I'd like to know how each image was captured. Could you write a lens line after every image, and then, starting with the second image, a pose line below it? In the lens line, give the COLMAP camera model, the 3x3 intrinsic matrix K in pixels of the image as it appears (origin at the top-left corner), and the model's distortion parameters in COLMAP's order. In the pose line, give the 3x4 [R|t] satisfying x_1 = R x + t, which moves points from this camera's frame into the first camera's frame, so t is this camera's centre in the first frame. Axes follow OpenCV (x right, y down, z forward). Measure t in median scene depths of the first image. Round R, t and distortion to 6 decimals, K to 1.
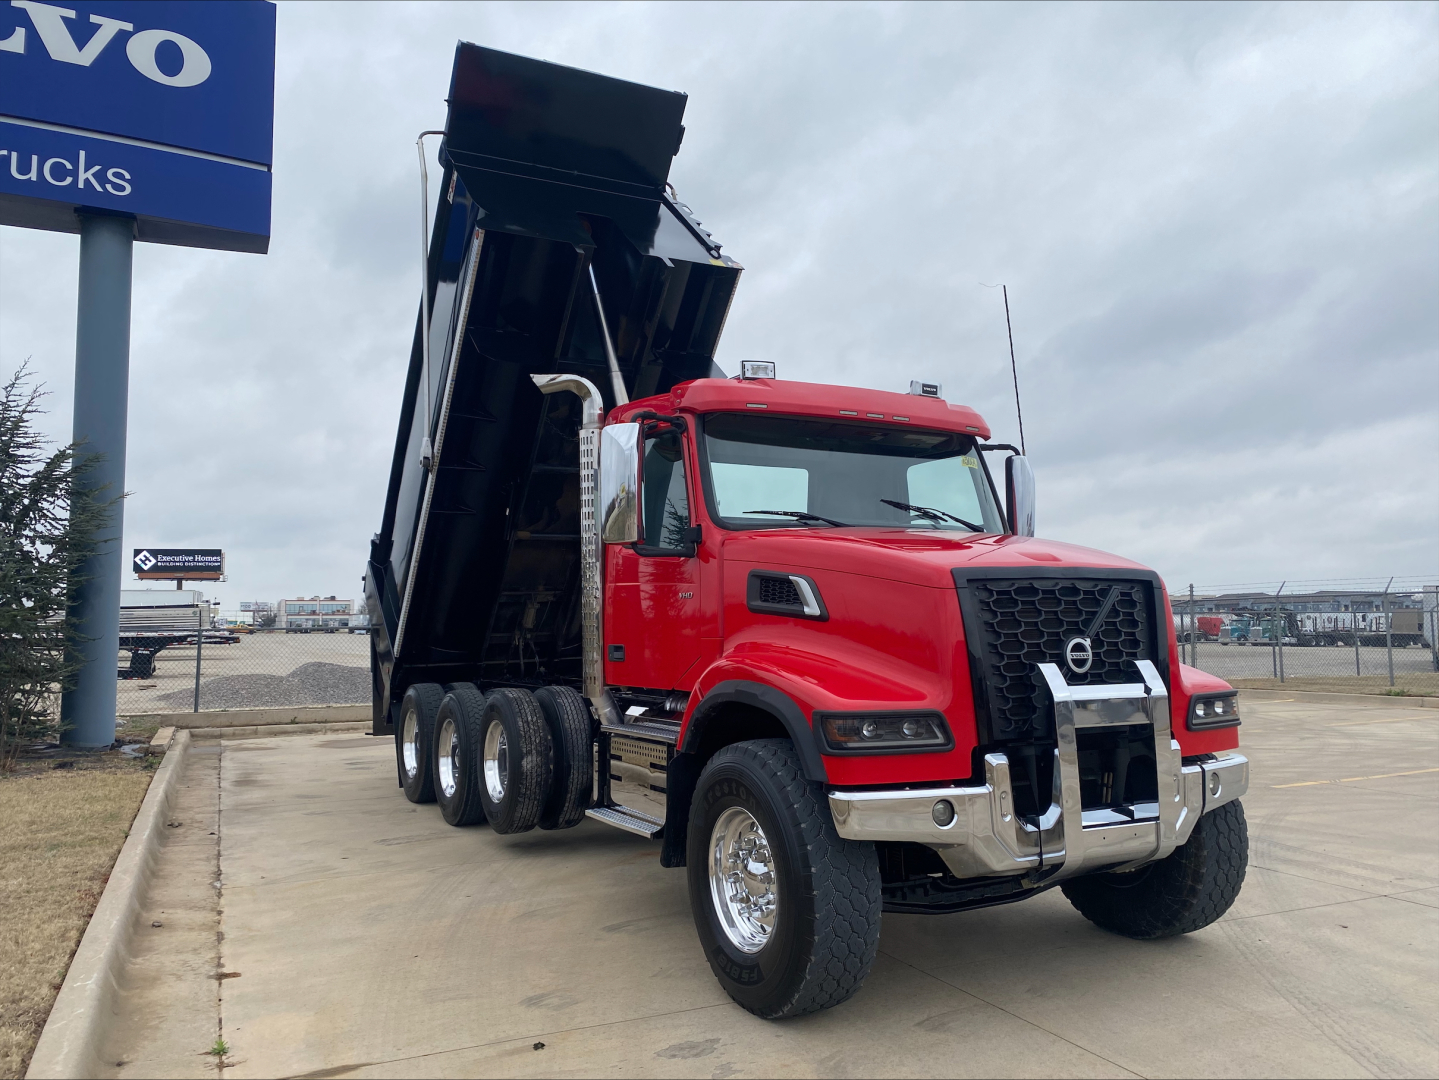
lens RADIAL K [[1118.3, 0, 724.1], [0, 1118.3, 539.5], [0, 0, 1]] dist [0.002056, 0.007385]
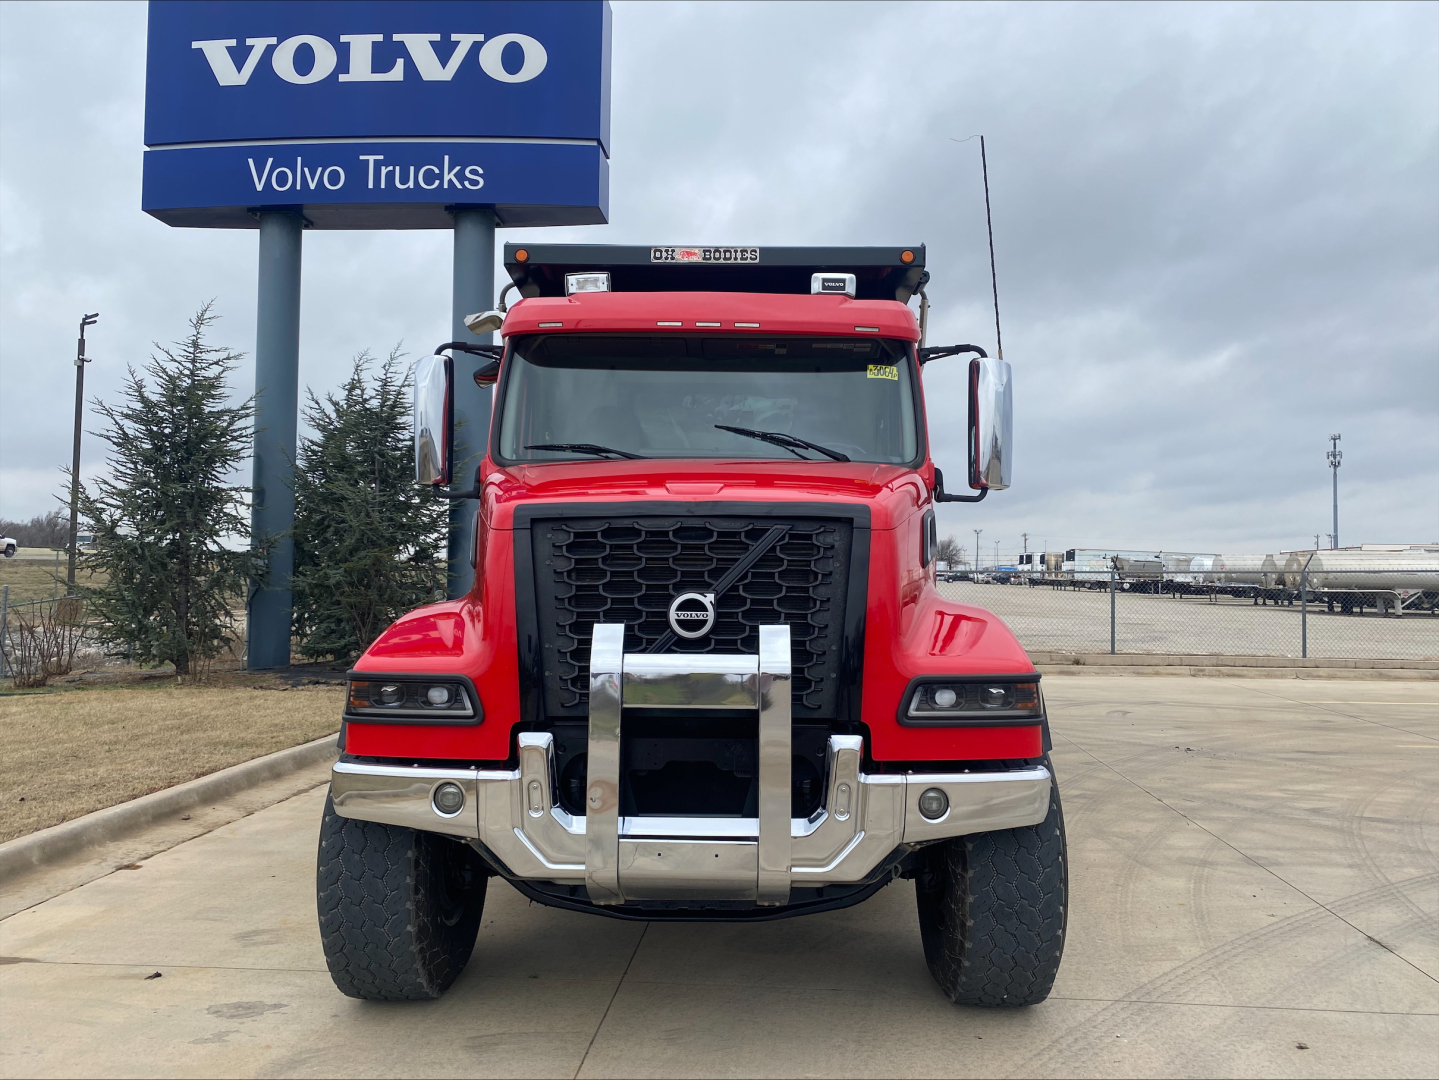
lens RADIAL K [[1118.3, 0, 721.7], [0, 1118.3, 531.4], [0, 0, 1]] dist [0.002056, 0.007385]
pose [[0.876349, -0.004856, -0.481653, 0.234637], [0.025084, 0.999052, 0.035568, 0.006353], [0.481024, -0.043252, 0.875640, 0.113152]]
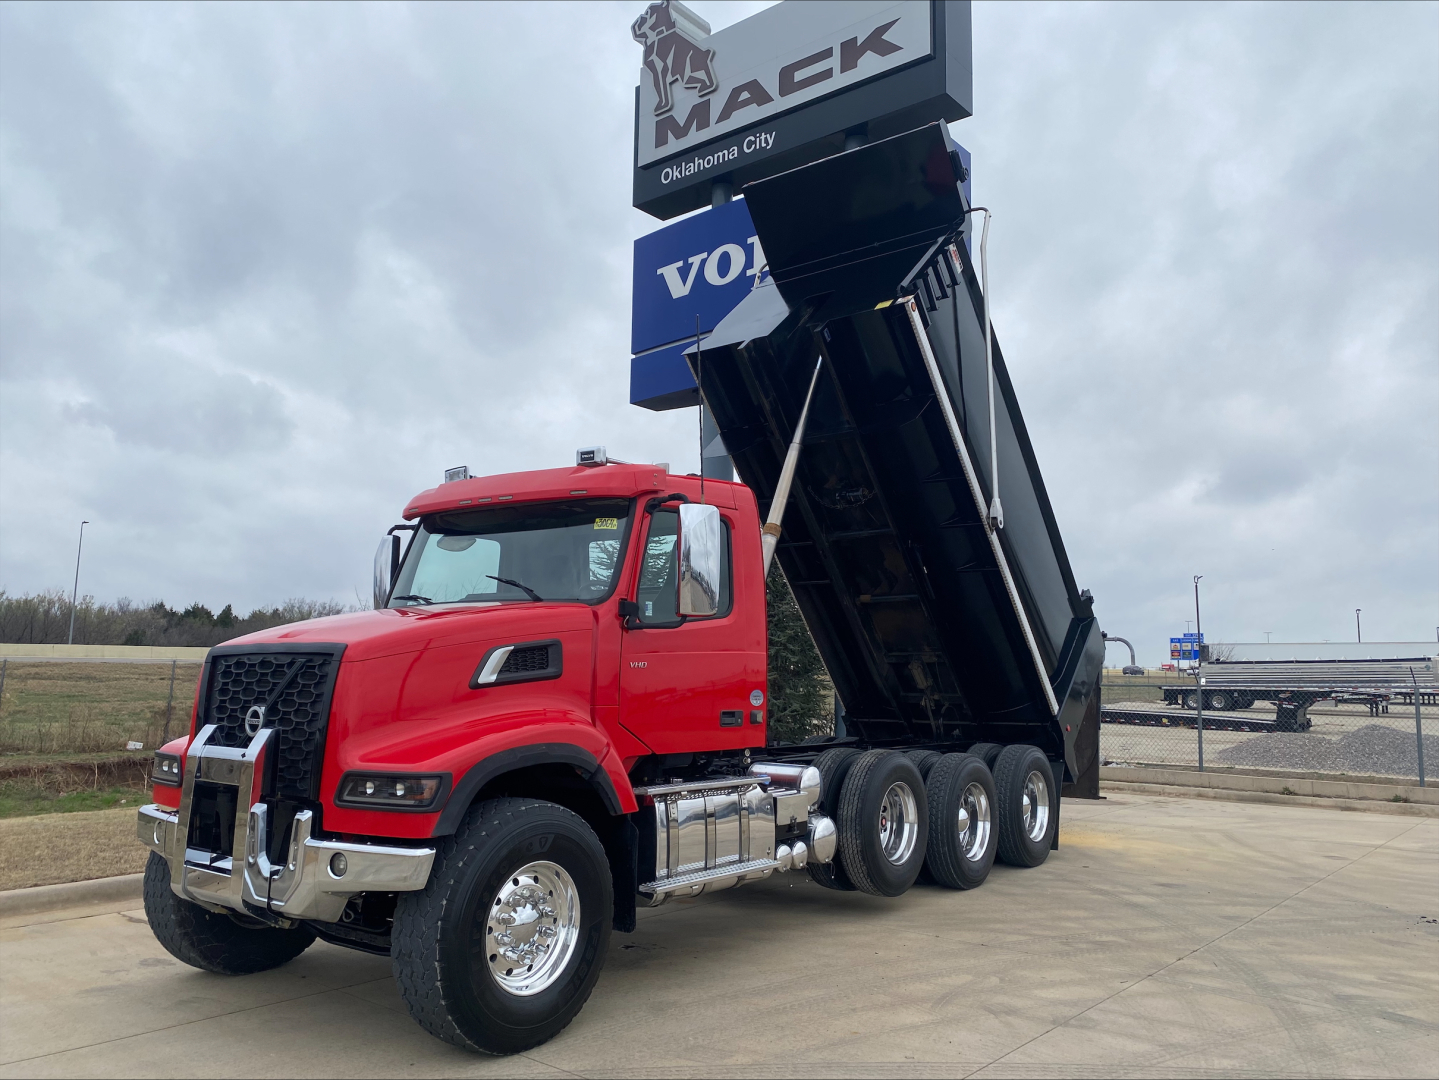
lens RADIAL K [[1118.3, 0, 724.0], [0, 1118.3, 538.1], [0, 0, 1]] dist [0.002056, 0.007385]
pose [[0.405490, -0.098619, -0.908764, 0.523204], [0.056290, 0.994970, -0.082858, 0.013140], [0.912364, -0.017556, 0.409002, 0.323697]]
